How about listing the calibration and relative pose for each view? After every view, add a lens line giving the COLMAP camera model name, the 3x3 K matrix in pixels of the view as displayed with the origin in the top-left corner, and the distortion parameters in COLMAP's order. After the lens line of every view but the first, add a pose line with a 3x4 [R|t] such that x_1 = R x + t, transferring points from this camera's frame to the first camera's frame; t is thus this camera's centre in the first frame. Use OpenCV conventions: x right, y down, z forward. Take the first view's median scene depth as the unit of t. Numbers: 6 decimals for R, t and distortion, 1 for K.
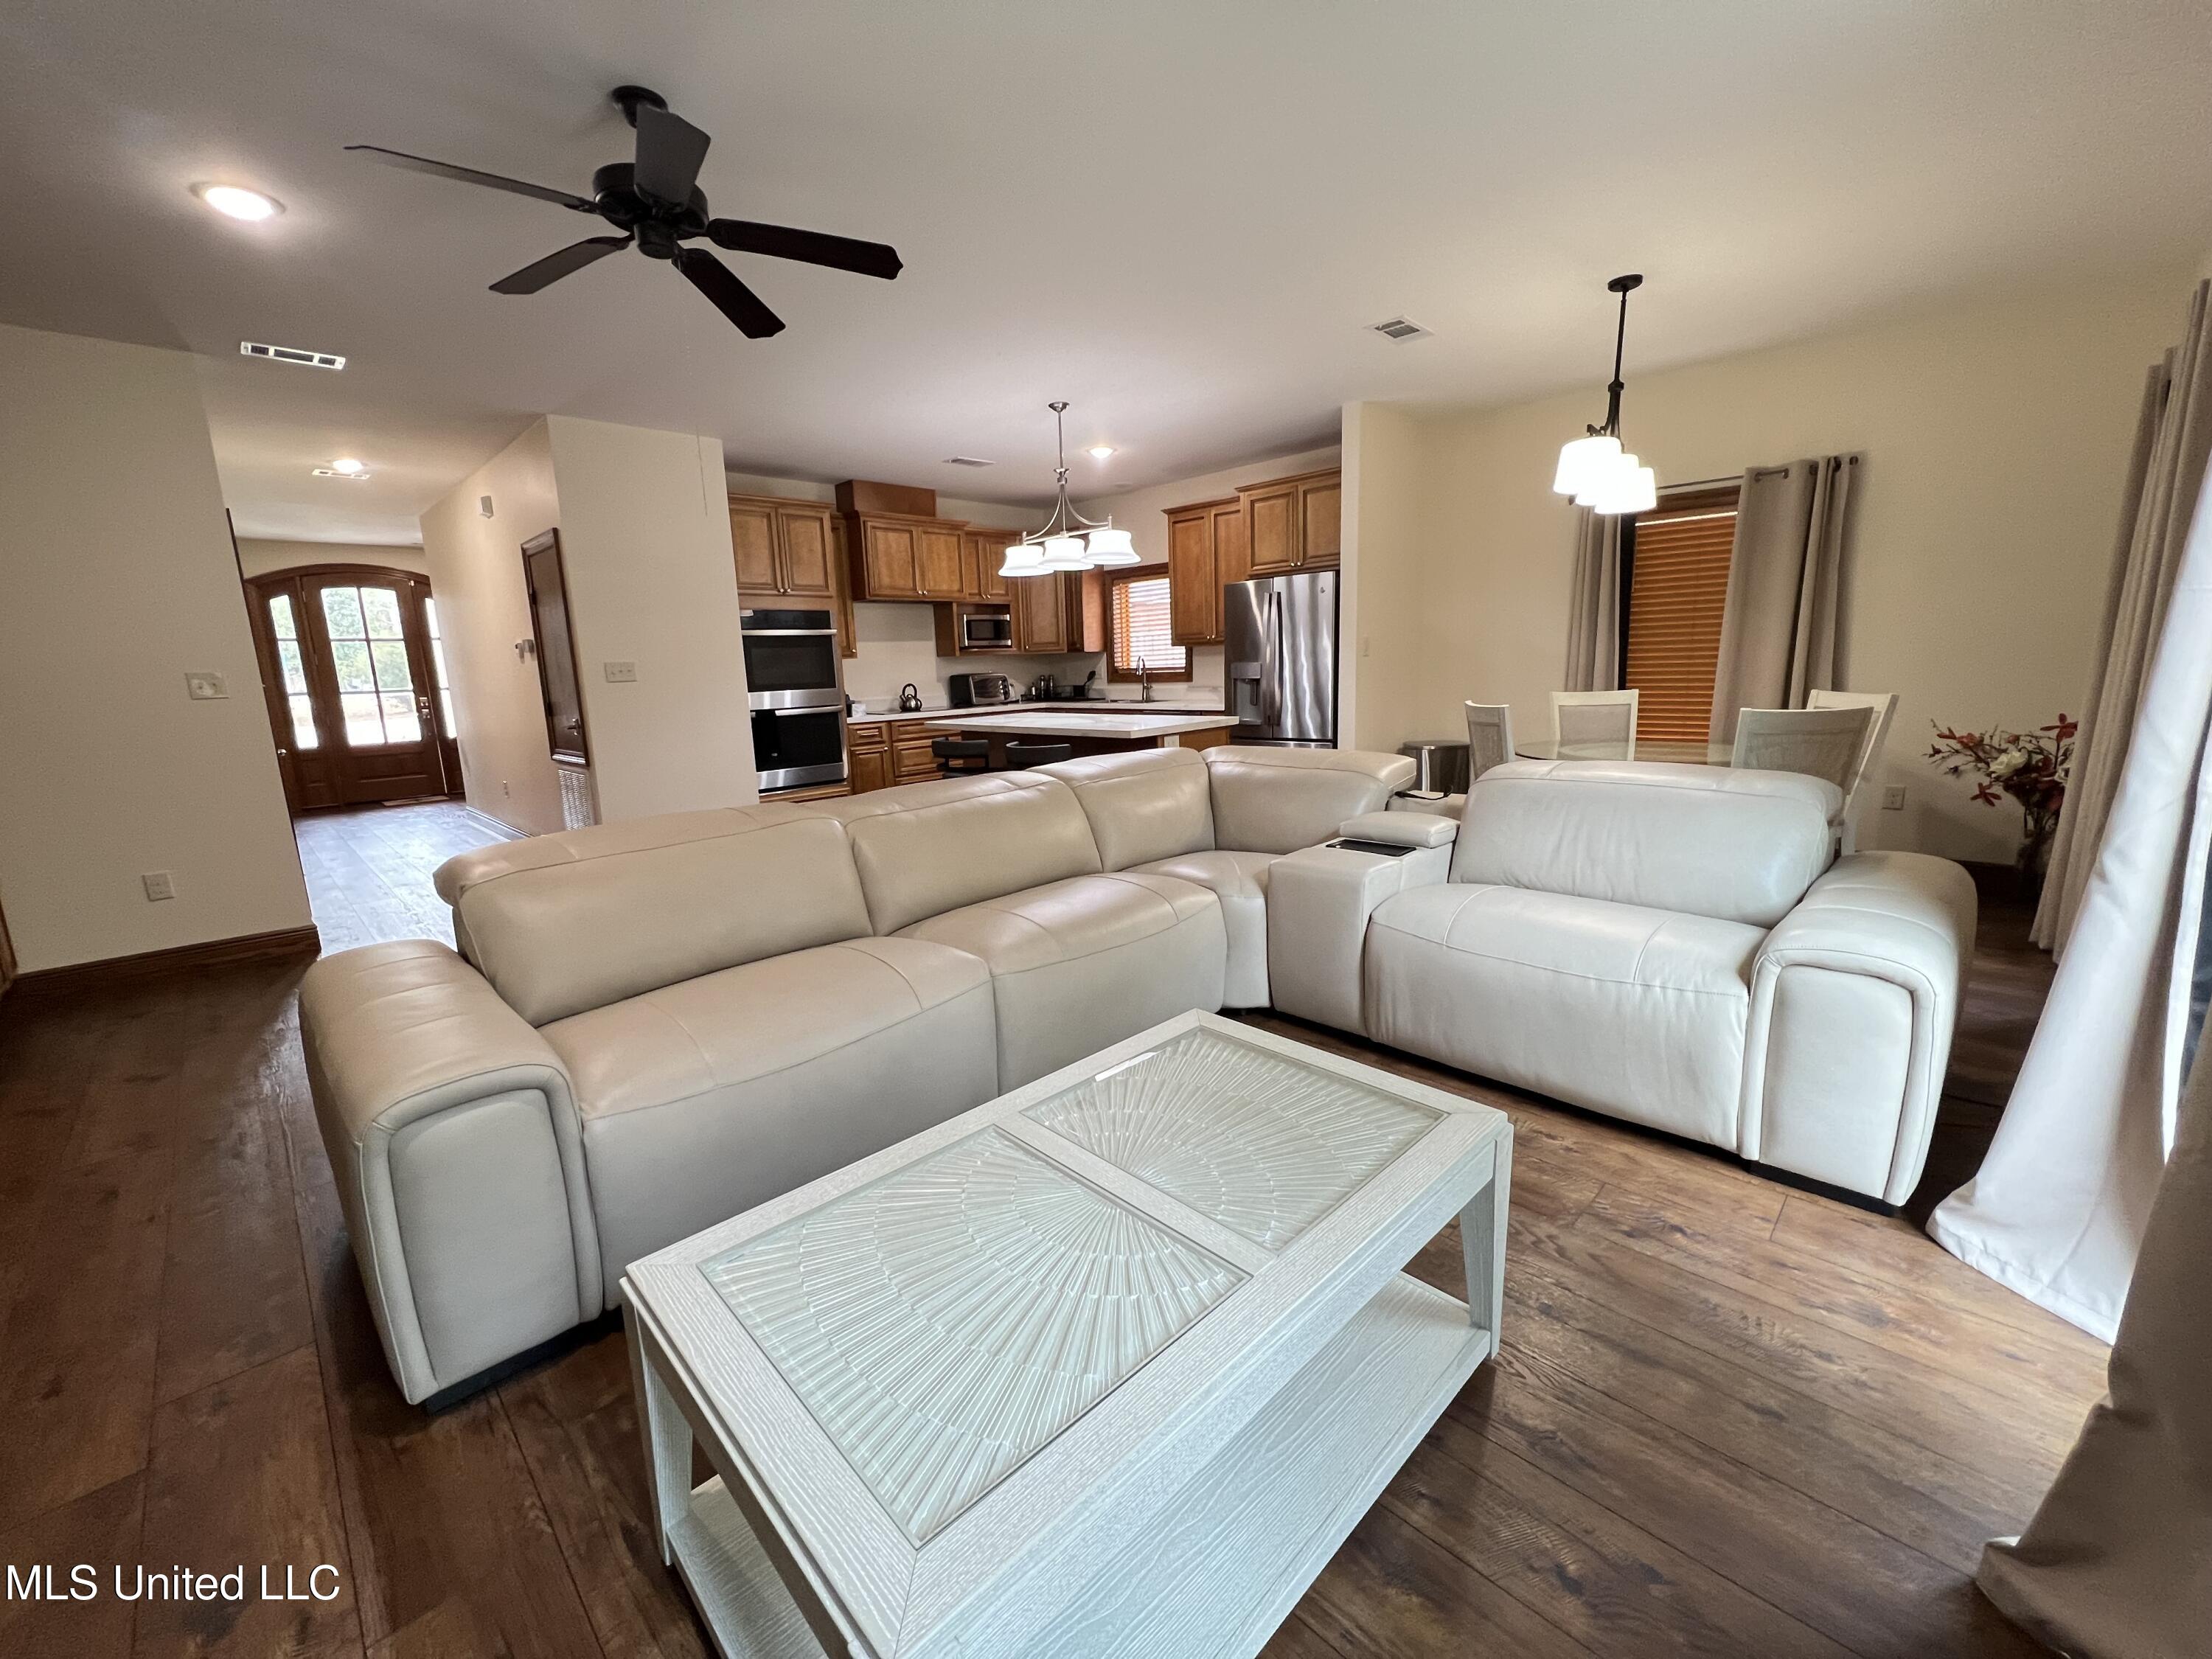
lens RADIAL K [[886.3, 0, 1098.5], [0, 886.3, 831.3], [0, 0, 1]] dist [-0.003107, 0.000832]
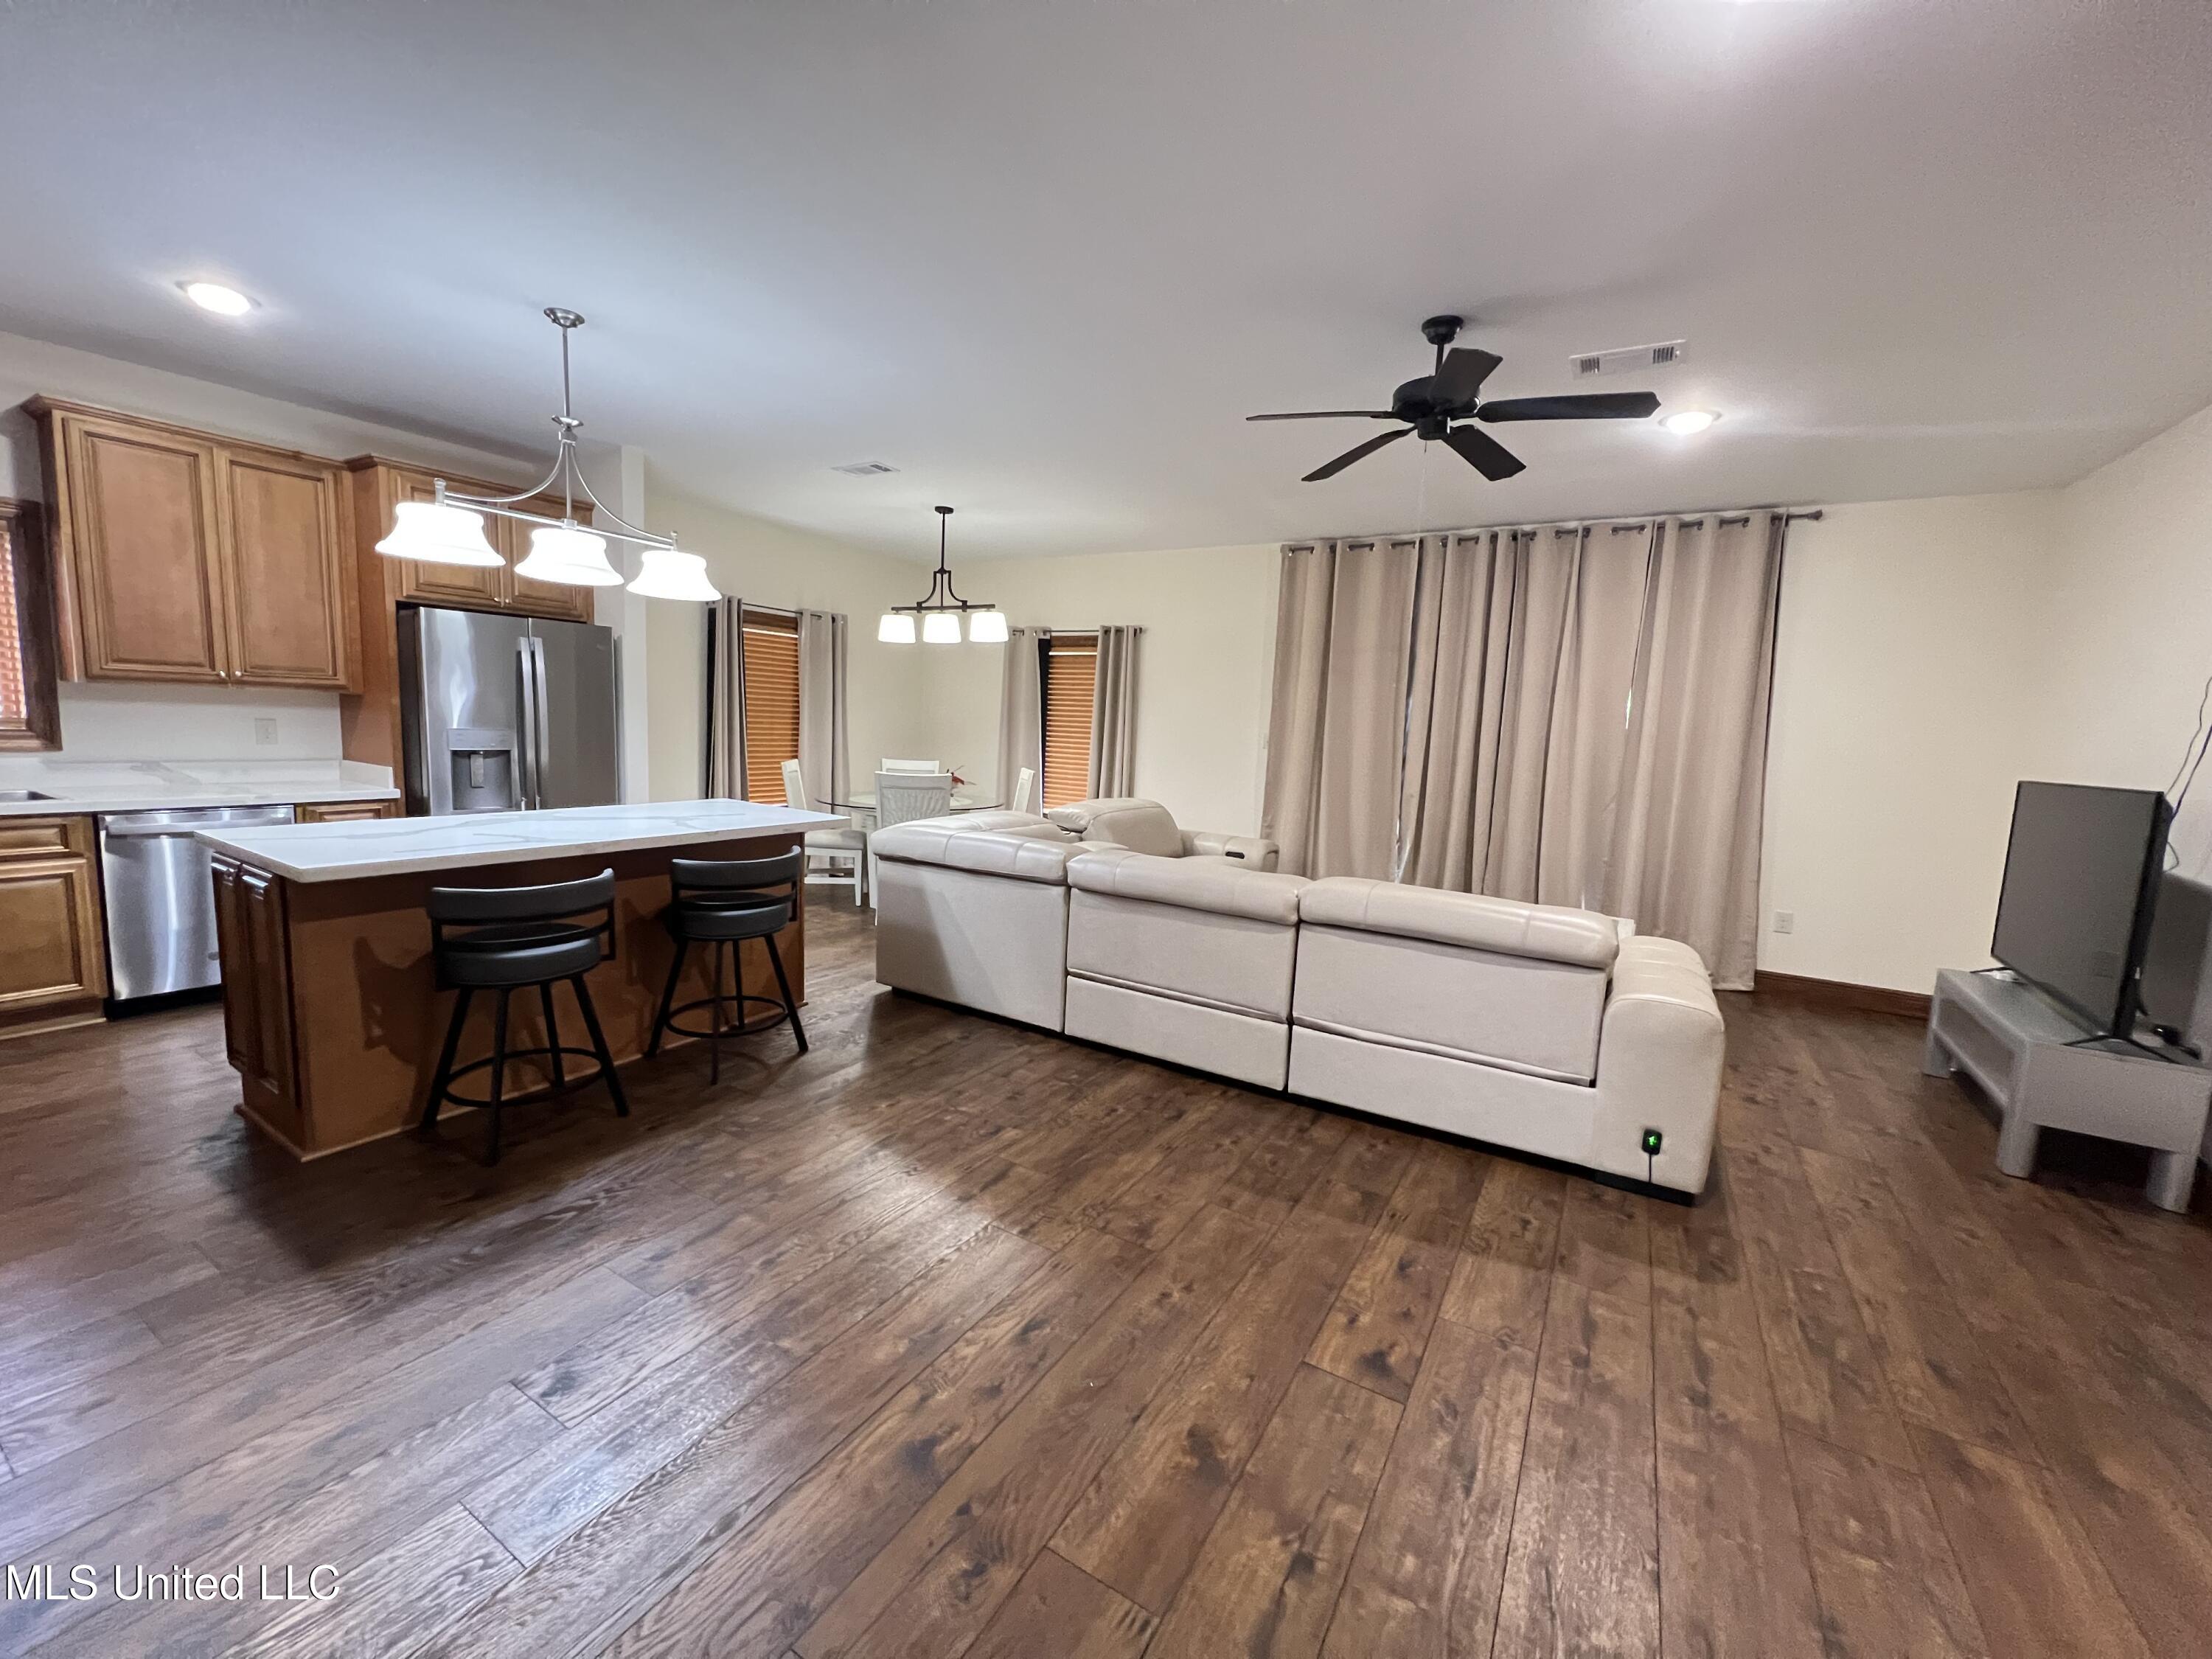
lens RADIAL K [[886.3, 0, 1099.4], [0, 886.3, 830.8], [0, 0, 1]] dist [-0.003107, 0.000832]
pose [[-0.241255, -0.096415, 0.965661, -0.573860], [0.146420, 0.980045, 0.134432, -0.120649], [-0.959352, 0.173825, -0.222324, 0.636207]]
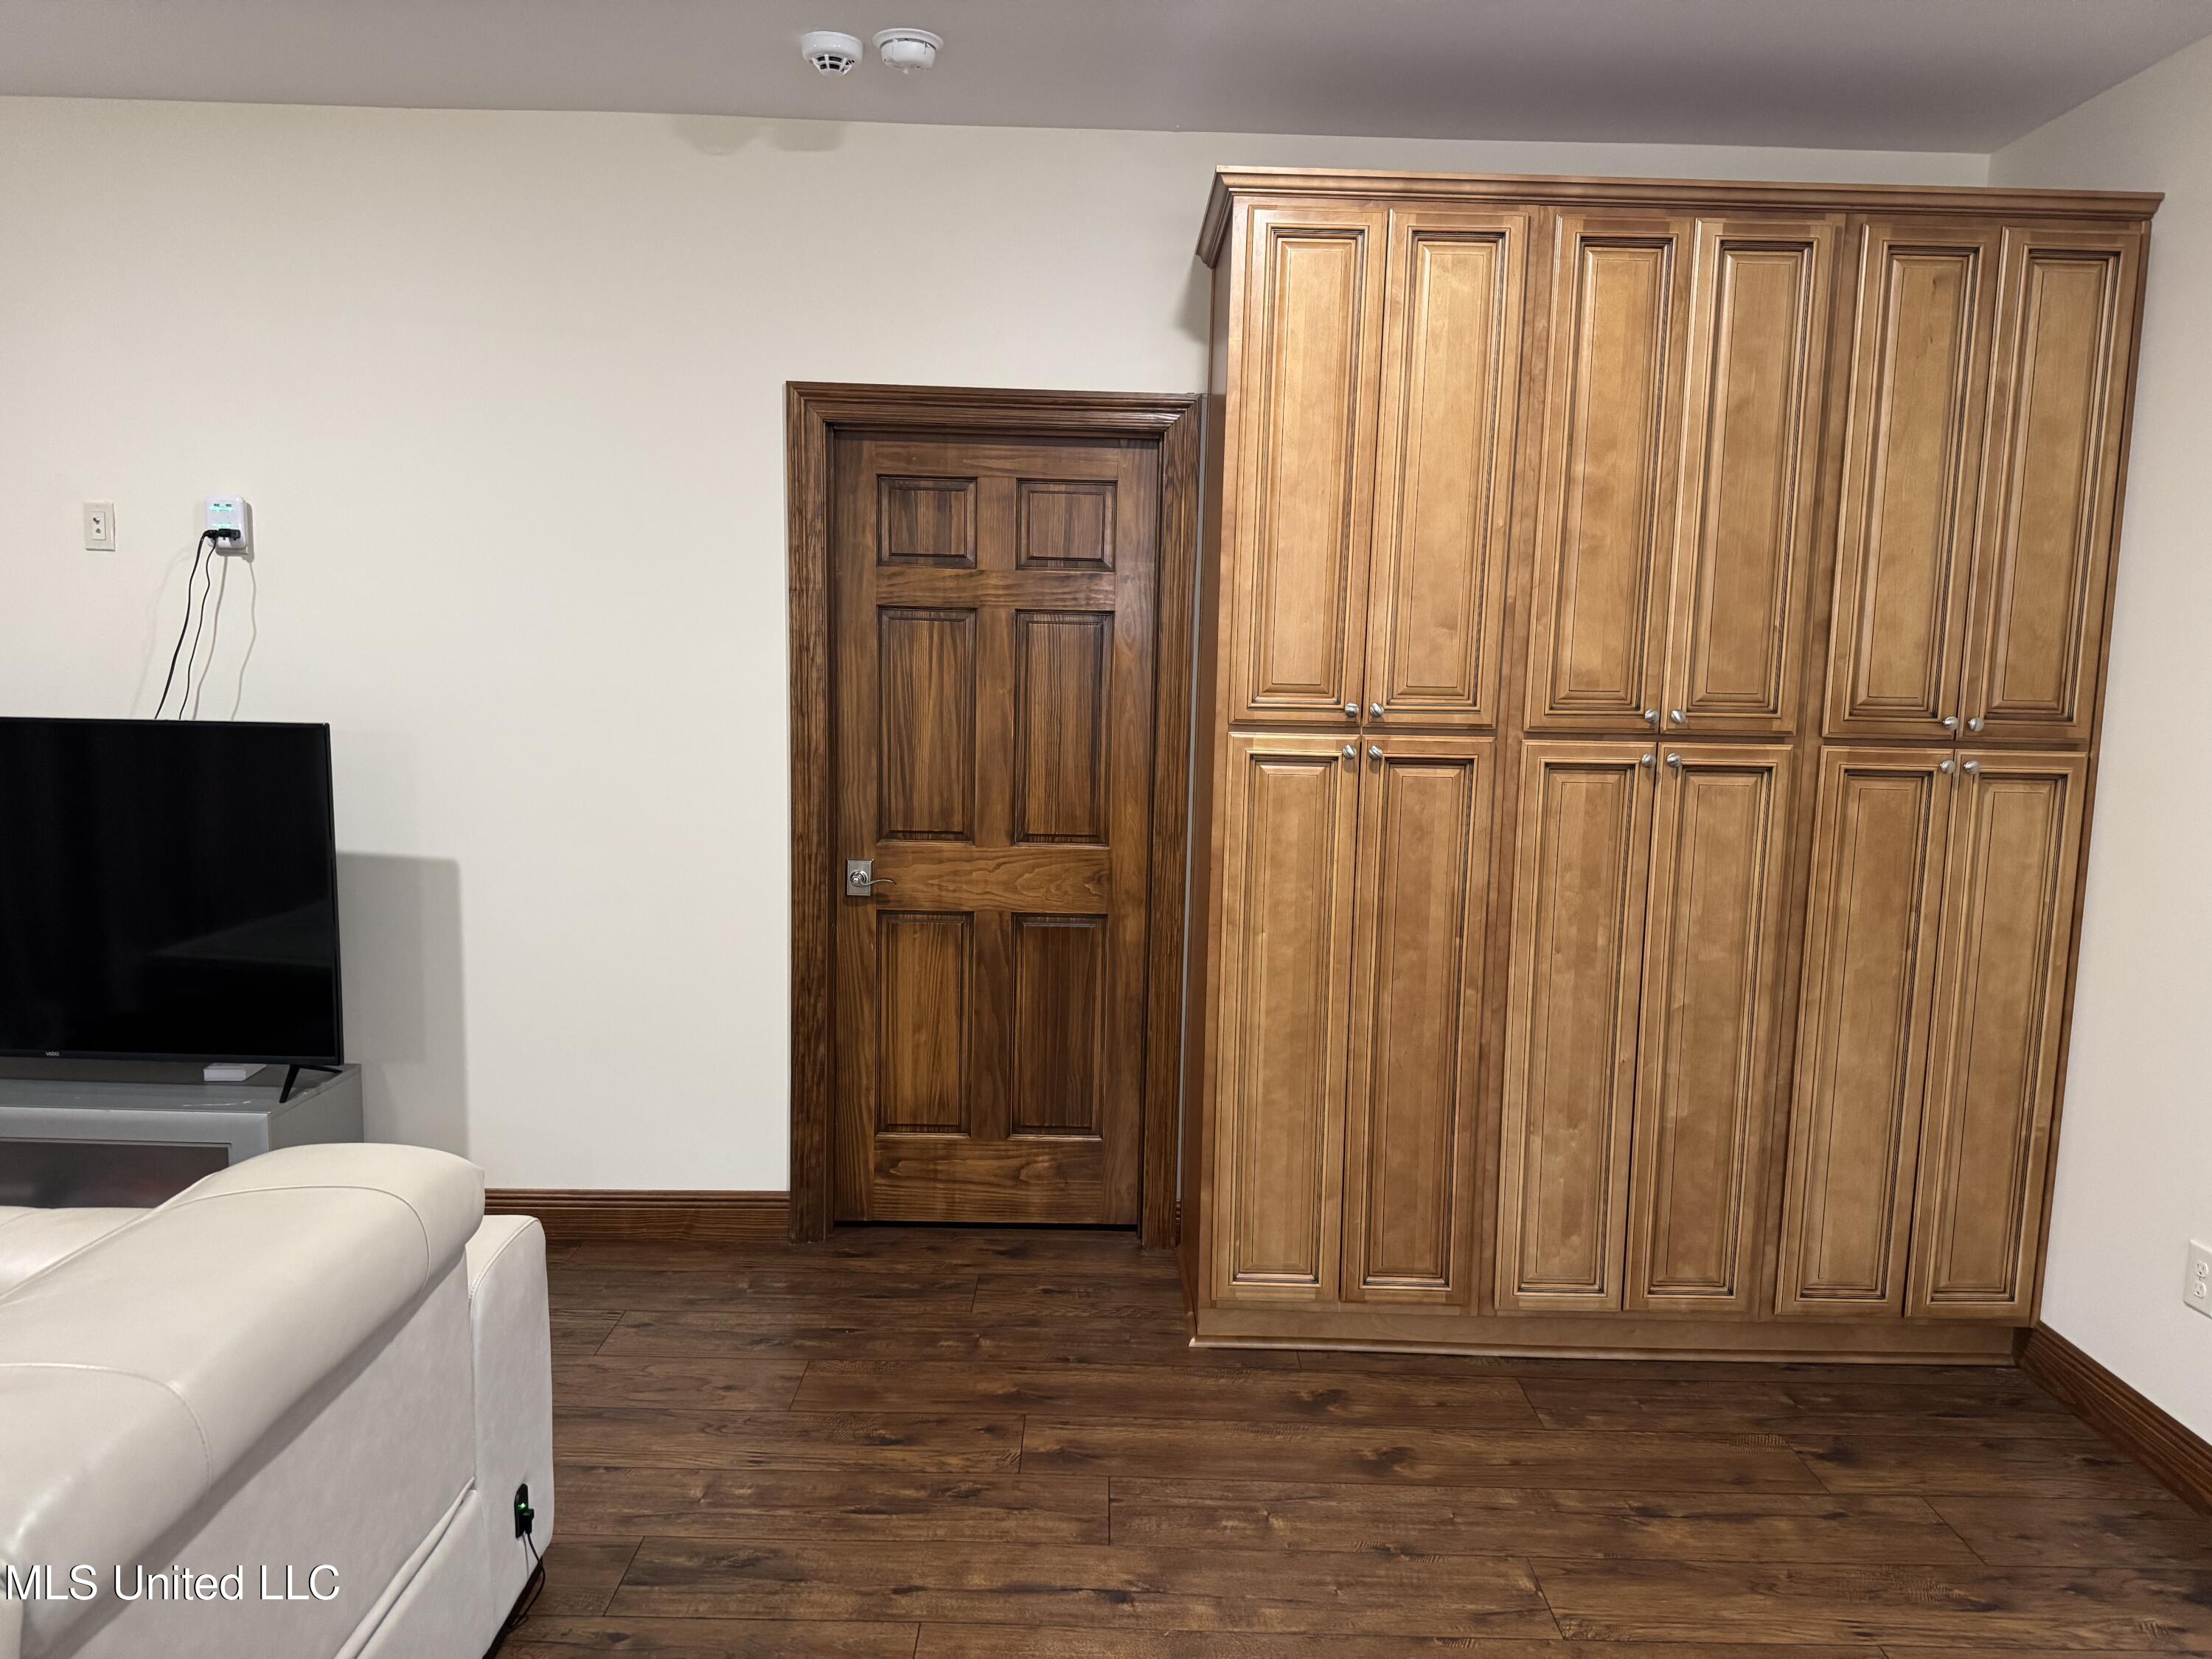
lens RADIAL K [[1546.9, 0, 1106.6], [0, 1546.9, 844.7], [0, 0, 1]] dist [0.074399, -0.095148]
pose [[-0.703376, 0.105741, -0.702909, -0.122686], [-0.133399, 0.951667, 0.276650, -0.153193], [0.698189, 0.288356, -0.655274, 0.615318]]
